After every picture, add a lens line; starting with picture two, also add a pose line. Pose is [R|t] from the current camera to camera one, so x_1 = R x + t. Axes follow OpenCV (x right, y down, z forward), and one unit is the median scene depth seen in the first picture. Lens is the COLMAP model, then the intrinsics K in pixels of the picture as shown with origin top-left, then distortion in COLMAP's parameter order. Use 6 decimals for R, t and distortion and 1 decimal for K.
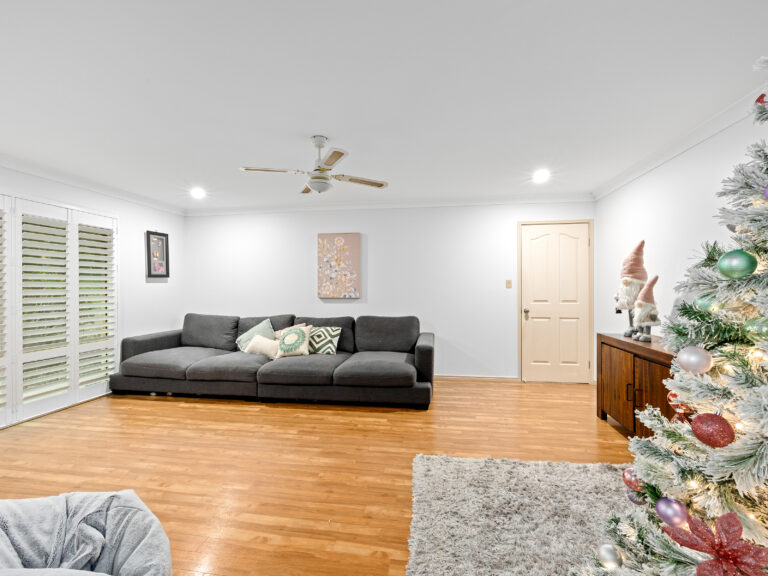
lens RADIAL K [[353.1, 0, 385.3], [0, 353.1, 291.3], [0, 0, 1]] dist [-0.001962, 0.000447]
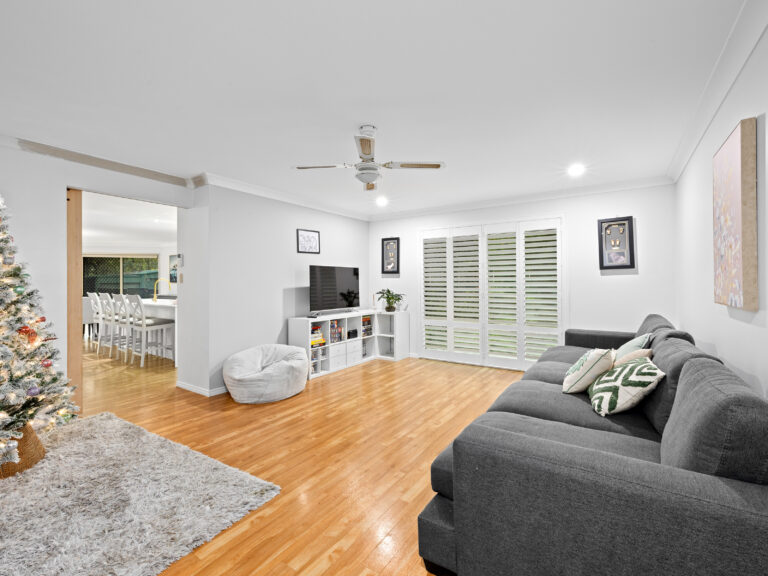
lens RADIAL K [[353.1, 0, 380.6], [0, 353.1, 274.7], [0, 0, 1]] dist [-0.001962, 0.000447]
pose [[-0.429889, -0.016047, -0.902739, 0.551405], [-0.009195, 0.999868, -0.013395, -0.011036], [0.902835, 0.002542, -0.429980, 1.176864]]
